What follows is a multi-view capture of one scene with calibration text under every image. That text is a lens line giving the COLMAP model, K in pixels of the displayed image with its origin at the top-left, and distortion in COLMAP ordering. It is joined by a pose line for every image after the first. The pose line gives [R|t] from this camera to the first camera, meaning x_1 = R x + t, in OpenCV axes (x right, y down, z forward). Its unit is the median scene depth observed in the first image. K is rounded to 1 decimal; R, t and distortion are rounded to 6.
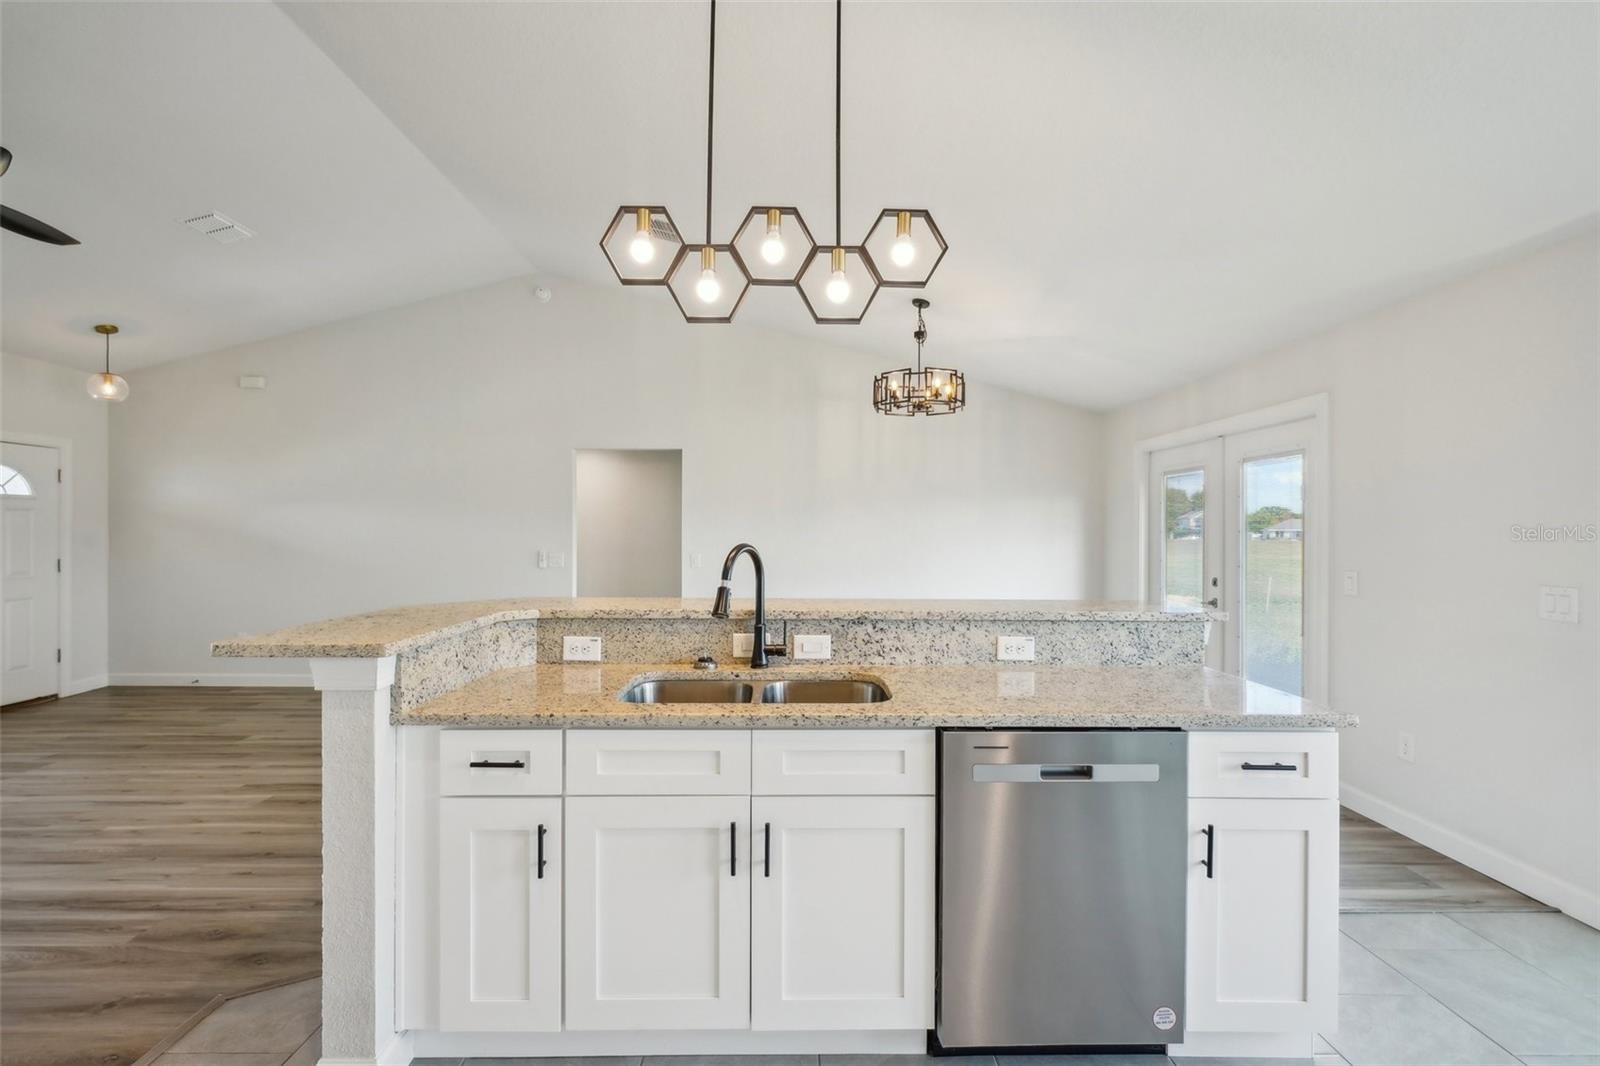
lens RADIAL K [[680.6, 0, 798.7], [0, 680.6, 536.5], [0, 0, 1]] dist [-0.000721, -0.000338]
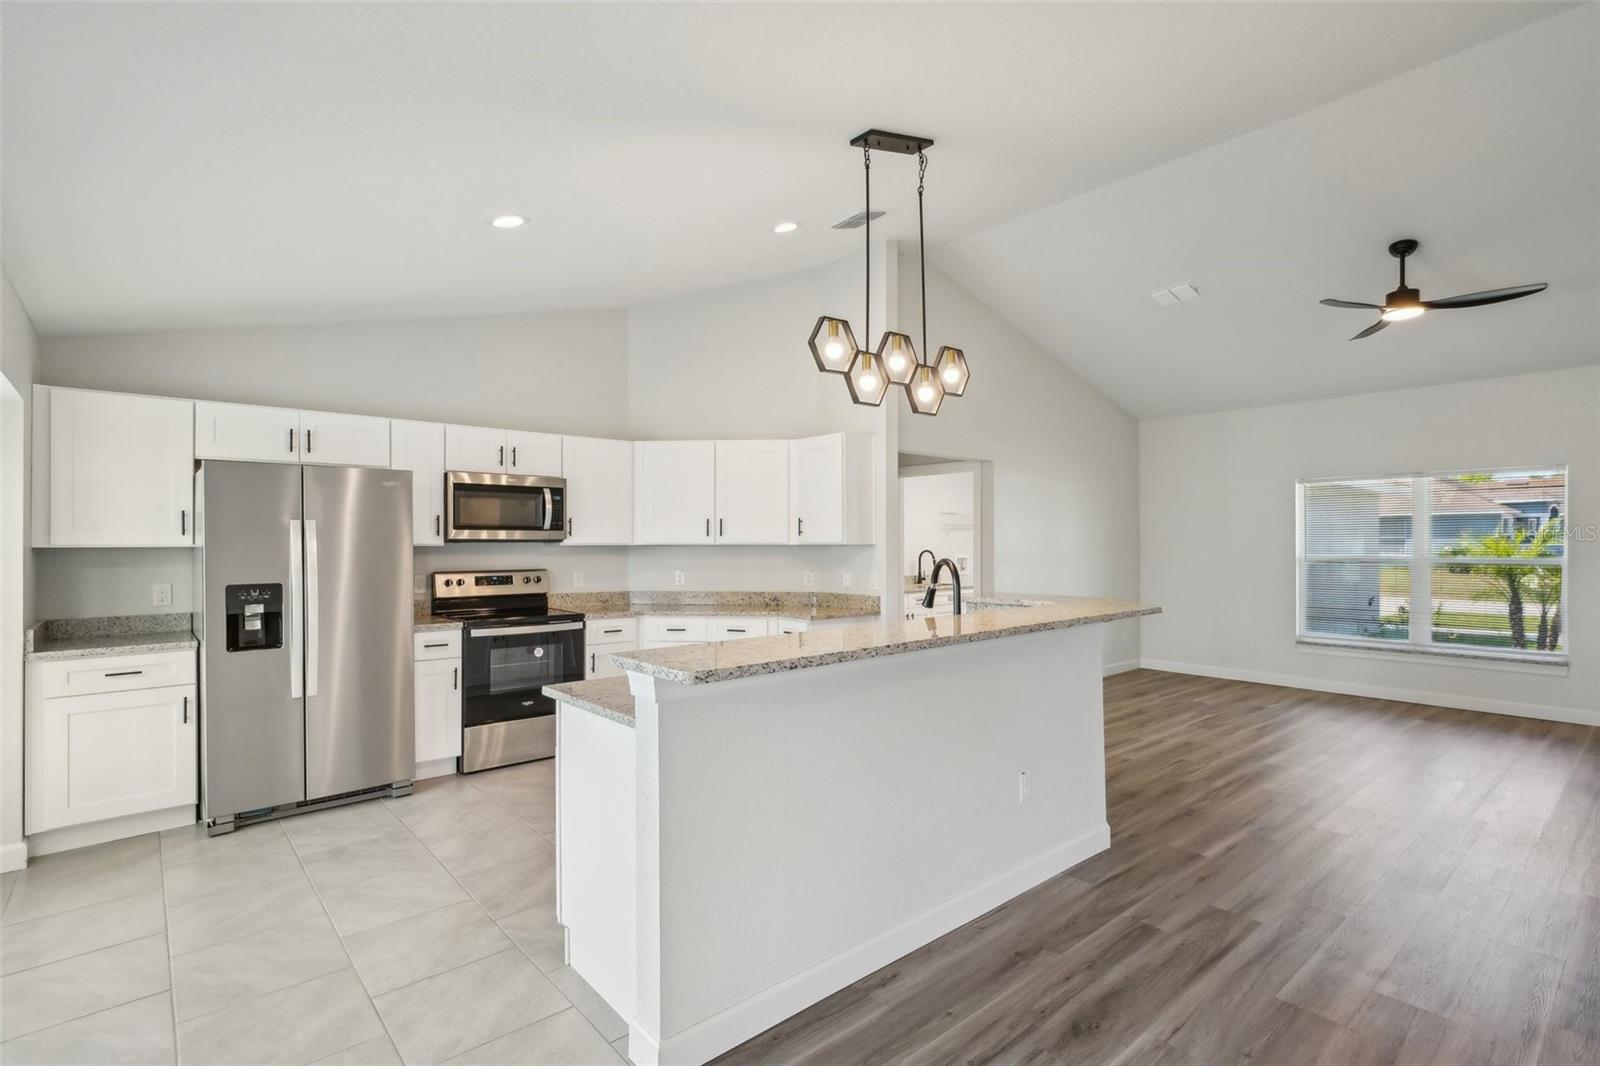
lens RADIAL K [[764.8, 0, 795.2], [0, 764.8, 538.9], [0, 0, 1]] dist [-0.000503, 0.001886]
pose [[-0.764685, -0.004229, -0.644390, 1.044638], [-0.002471, 0.999990, -0.003629, -0.020427], [0.644400, -0.001183, -0.764688, 1.830978]]
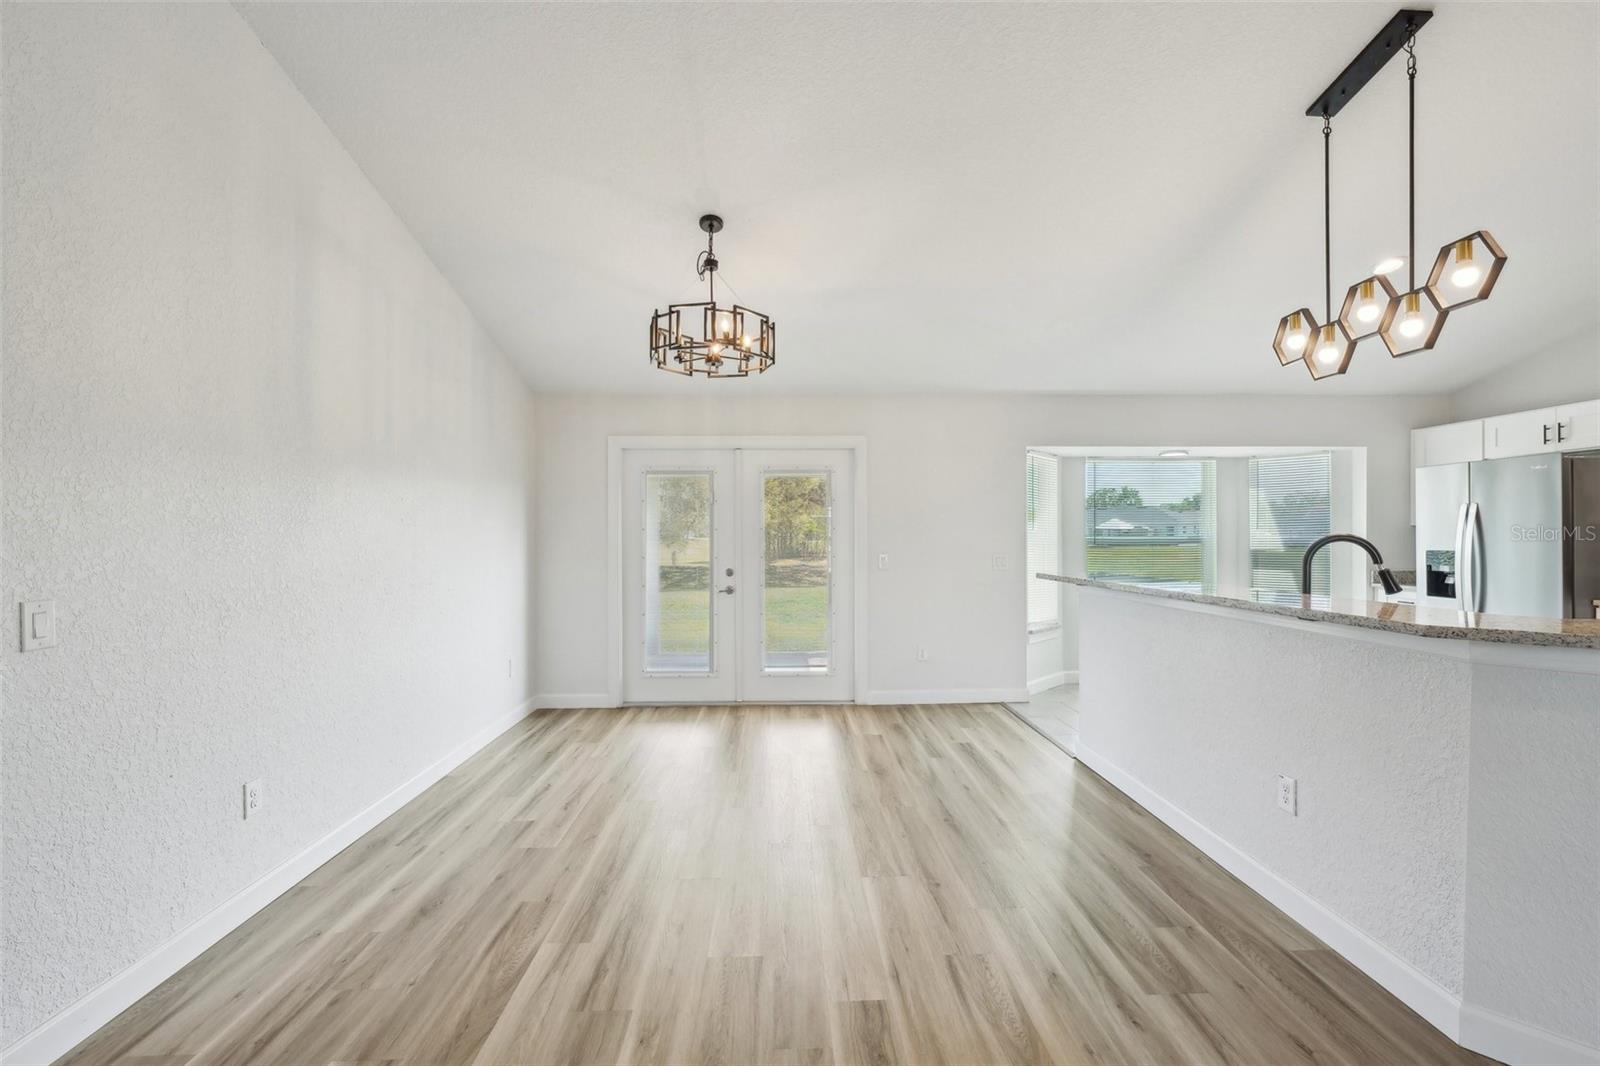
lens RADIAL K [[696.7, 0, 797.6], [0, 696.7, 538.9], [0, 0, 1]] dist [-0.001164, 0.000917]
pose [[-0.017395, -0.009693, 0.999802, -1.180136], [0.009252, 0.999909, 0.009855, -0.001383], [-0.999806, 0.009421, -0.017304, 1.828238]]
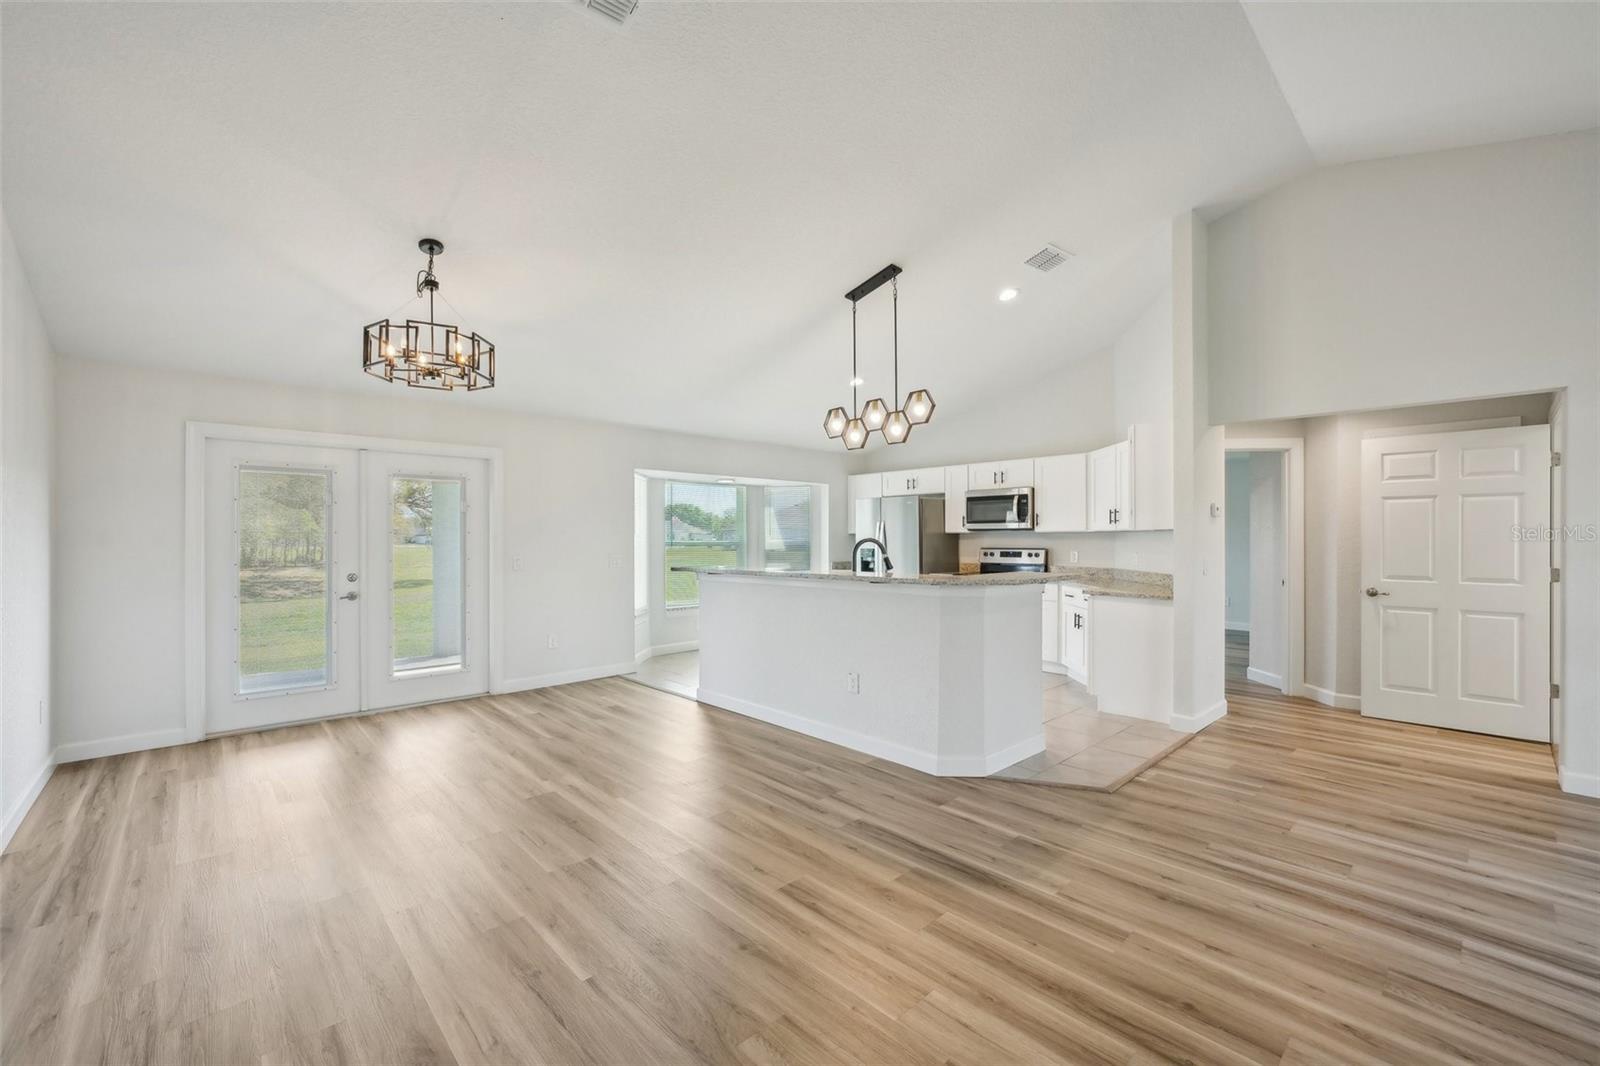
lens RADIAL K [[651.1, 0, 794.2], [0, 651.1, 542.7], [0, 0, 1]] dist [-0.015756, 0.005980]
pose [[-0.671735, -0.006688, 0.740761, -1.340398], [0.003906, 0.999913, 0.012569, -0.001244], [-0.740781, 0.011336, -0.671651, 2.377155]]
